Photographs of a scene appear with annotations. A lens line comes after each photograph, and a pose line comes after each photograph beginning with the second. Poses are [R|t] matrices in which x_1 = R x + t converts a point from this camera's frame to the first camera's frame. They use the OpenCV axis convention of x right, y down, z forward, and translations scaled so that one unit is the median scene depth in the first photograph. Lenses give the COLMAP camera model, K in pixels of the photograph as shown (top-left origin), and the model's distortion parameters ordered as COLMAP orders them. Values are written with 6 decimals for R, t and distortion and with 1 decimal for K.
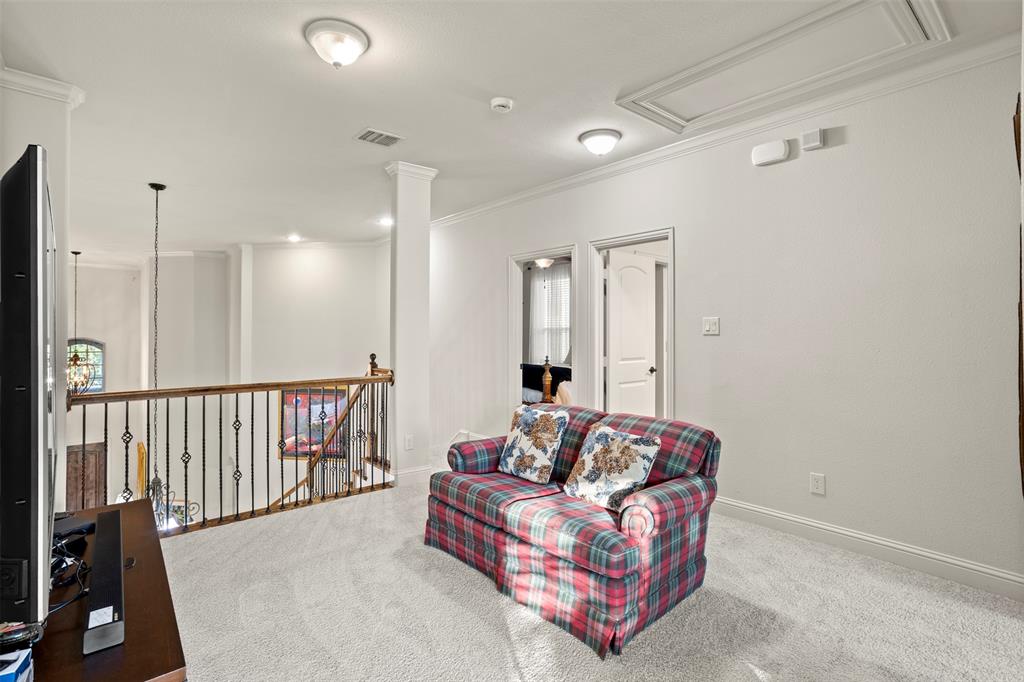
lens RADIAL K [[492.2, 0, 513.2], [0, 492.2, 337.2], [0, 0, 1]] dist [-0.040960, 0.024631]
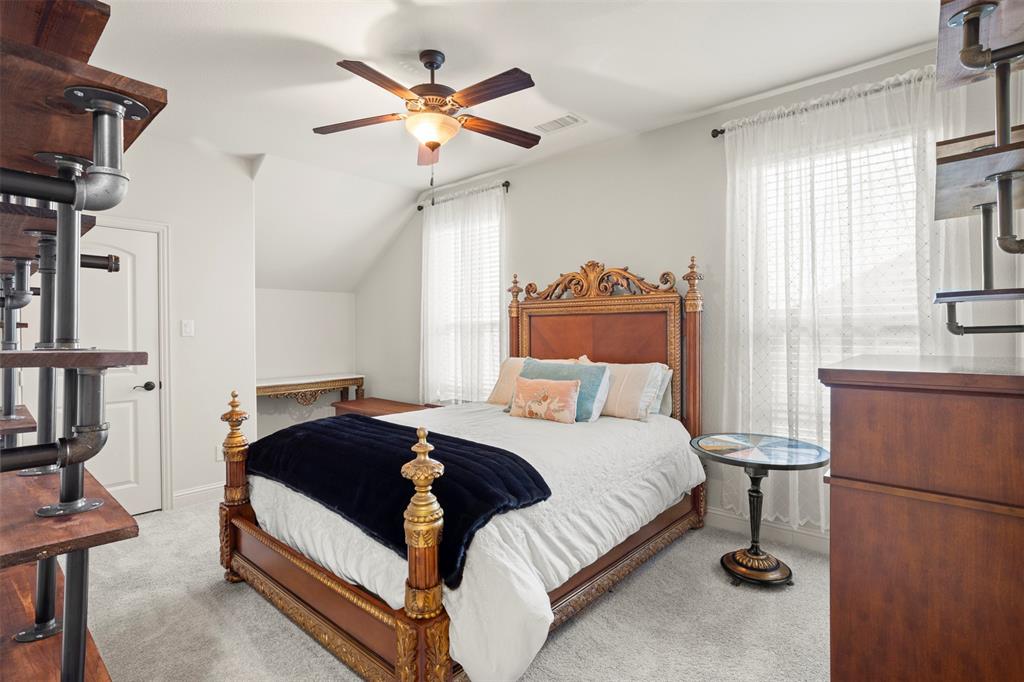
lens RADIAL K [[492.2, 0, 511.8], [0, 492.2, 337.8], [0, 0, 1]] dist [-0.040960, 0.024631]
pose [[0.987683, 0.000709, 0.156468, 0.073990], [0.000214, 0.999983, -0.005880, -0.000659], [-0.156469, 0.005841, 0.987666, 0.754186]]
